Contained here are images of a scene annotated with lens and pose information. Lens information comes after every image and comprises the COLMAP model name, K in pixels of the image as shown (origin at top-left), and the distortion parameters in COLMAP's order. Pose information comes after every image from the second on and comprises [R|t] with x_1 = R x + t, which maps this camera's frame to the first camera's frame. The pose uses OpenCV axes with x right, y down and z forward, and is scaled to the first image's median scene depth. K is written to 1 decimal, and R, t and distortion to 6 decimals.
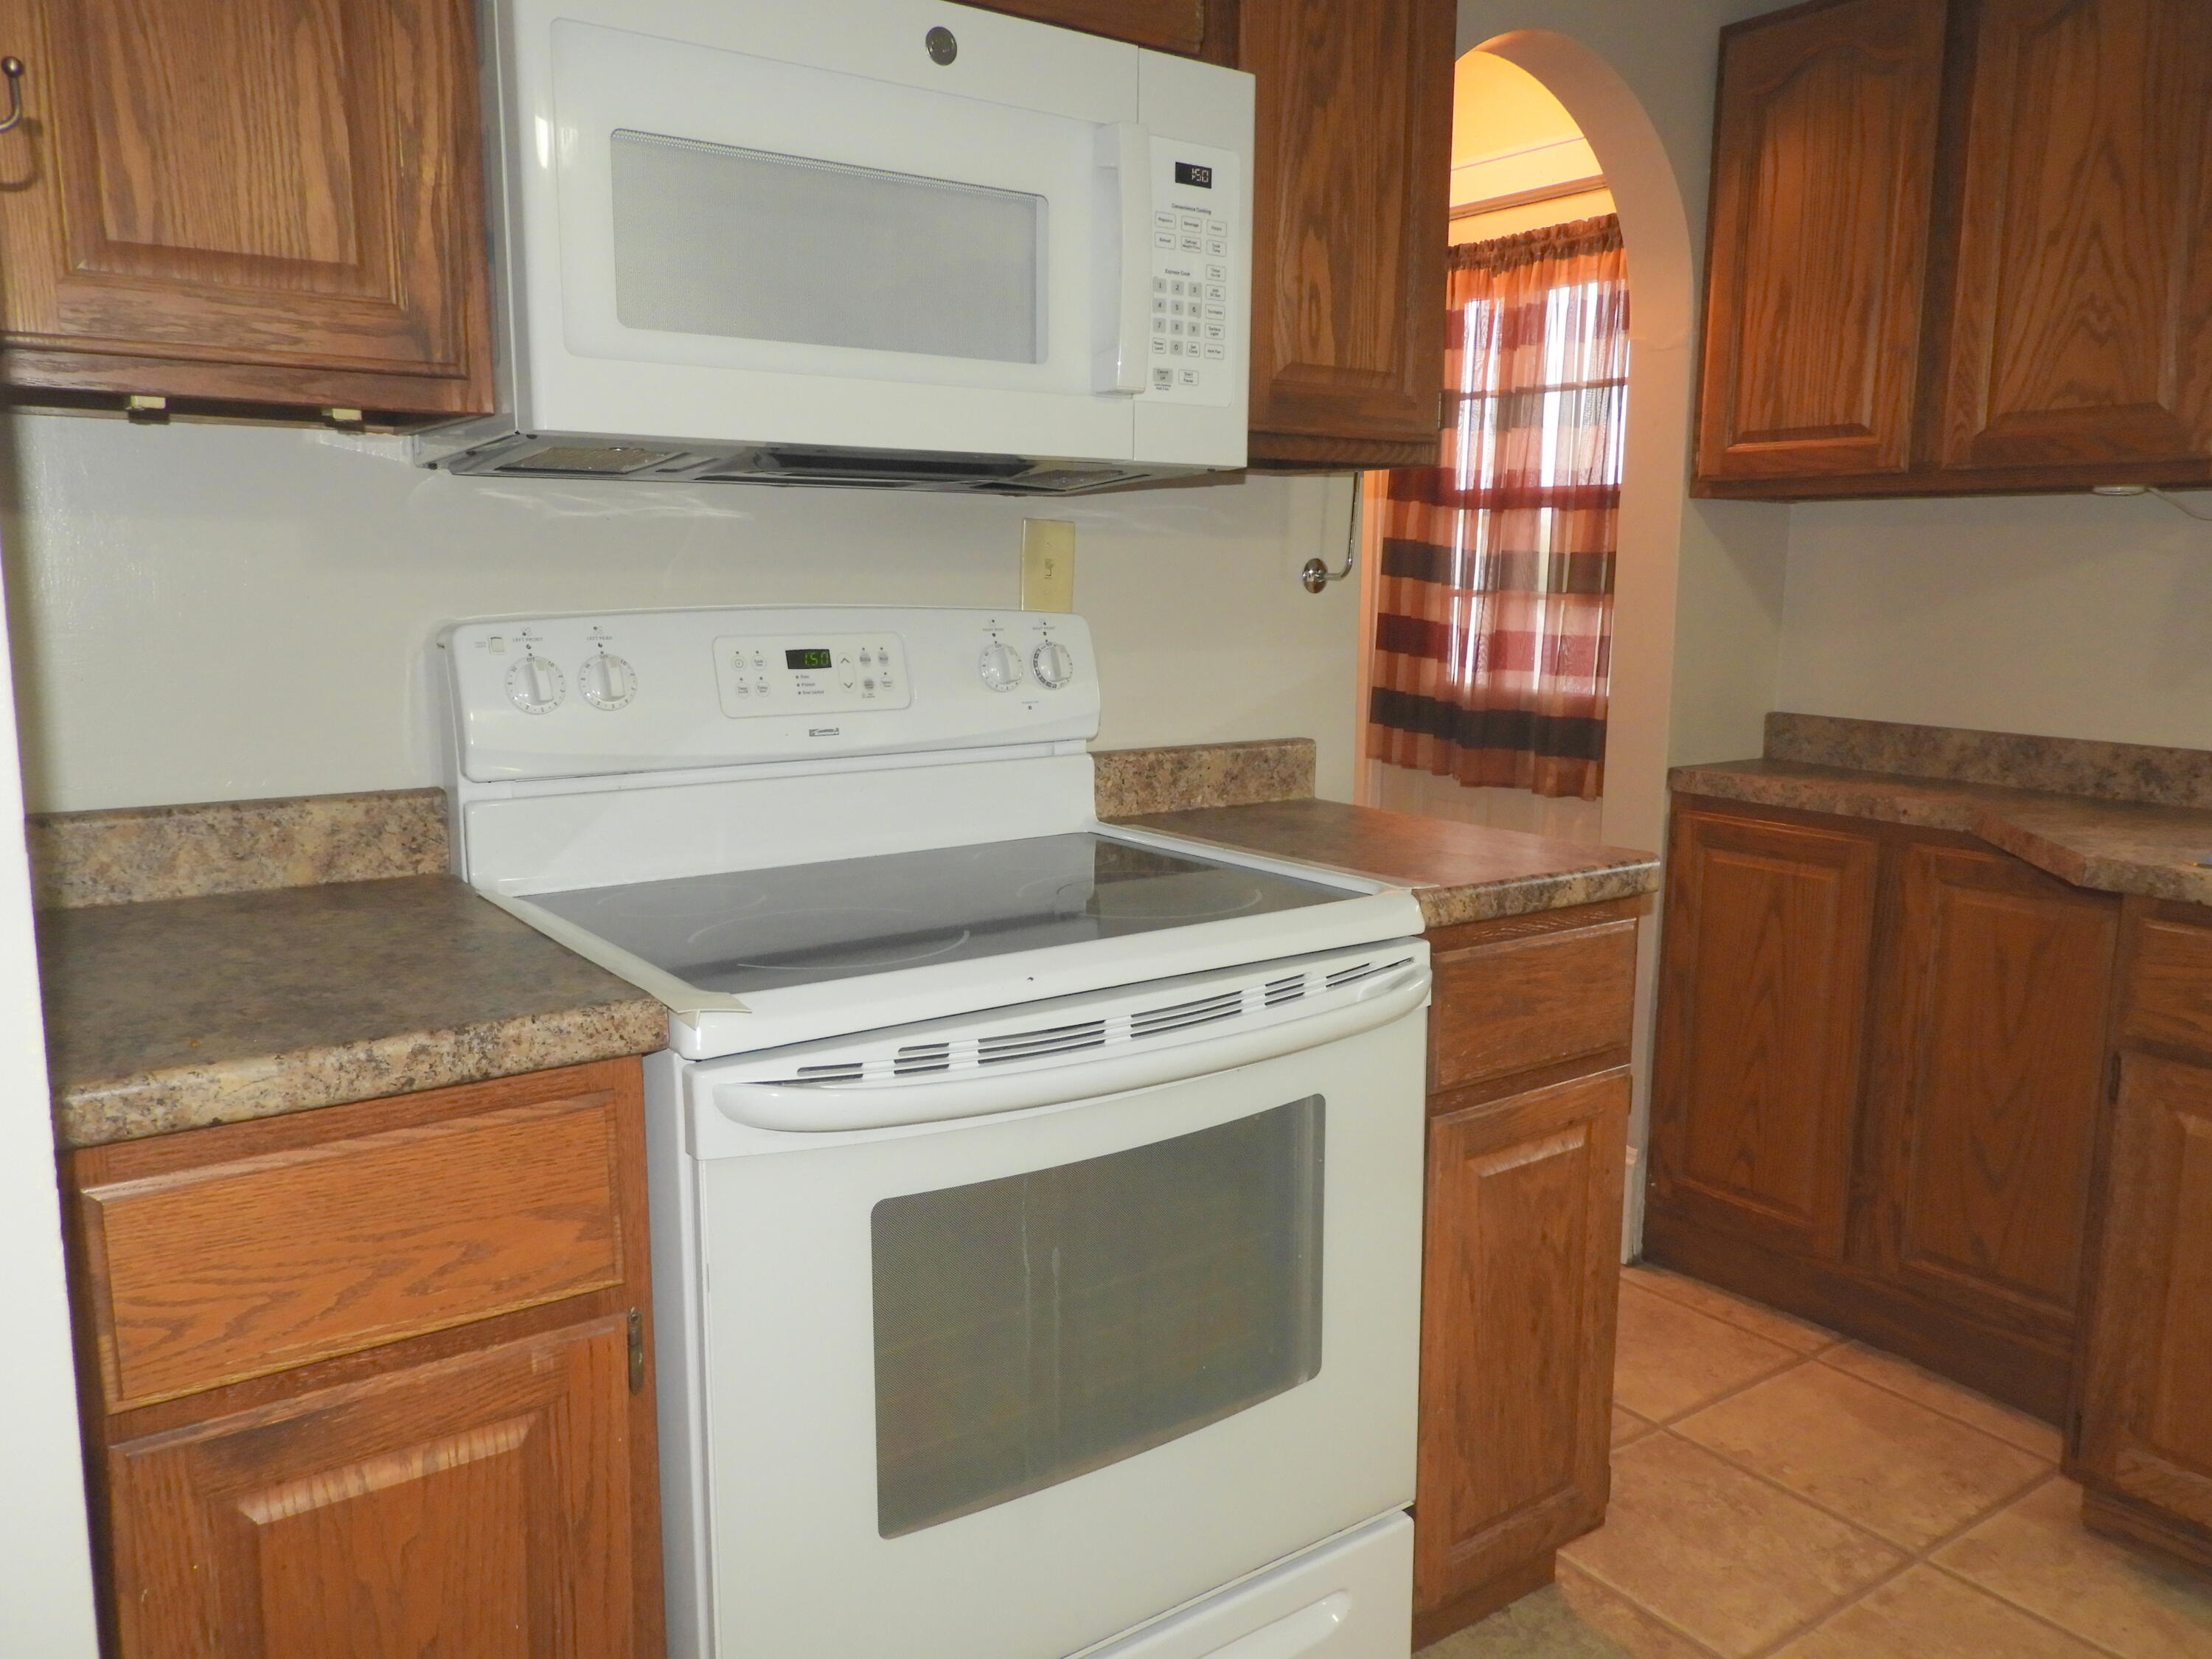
lens RADIAL K [[1655.3, 0, 1106.0], [0, 1655.3, 829.5], [0, 0, 1]] dist [0.001296, 0.000004]
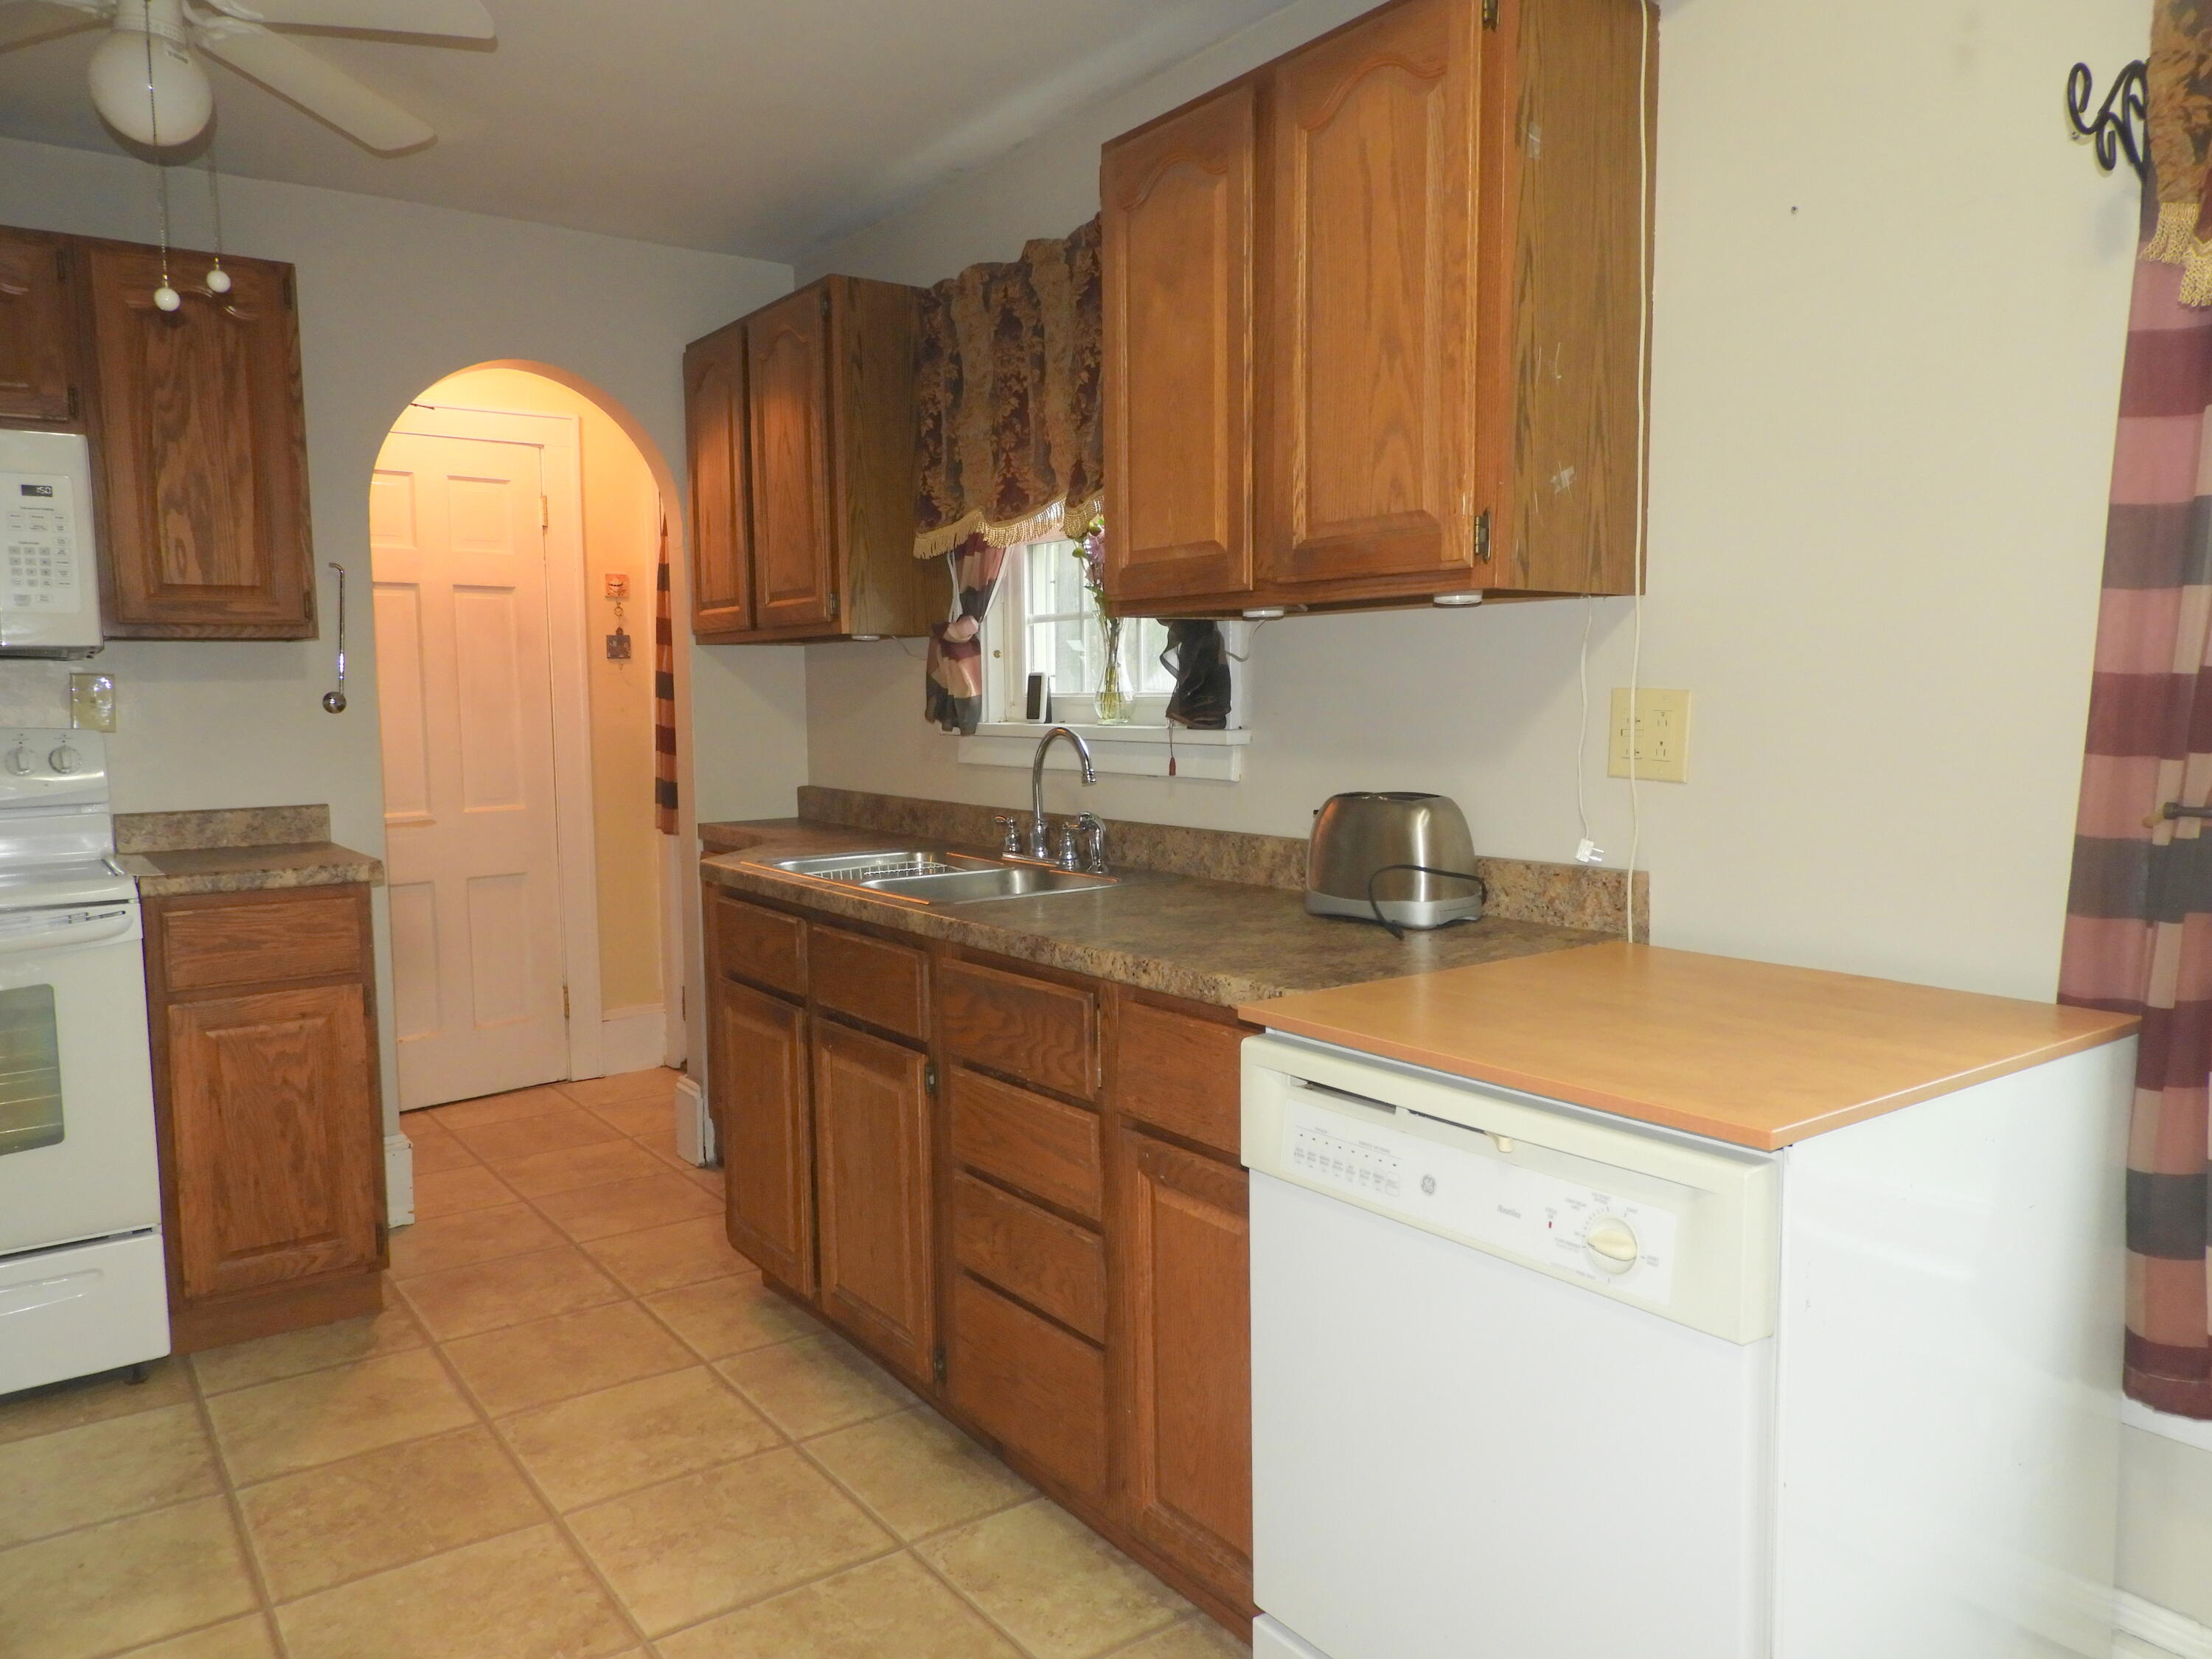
lens RADIAL K [[1569.5, 0, 1112.2], [0, 1569.5, 831.9], [0, 0, 1]] dist [0.006091, 0.001936]
pose [[0.999667, -0.024567, -0.007869, 1.120502], [0.024010, 0.997629, -0.064493, 0.110319], [0.009434, 0.064283, 0.997887, -0.632745]]
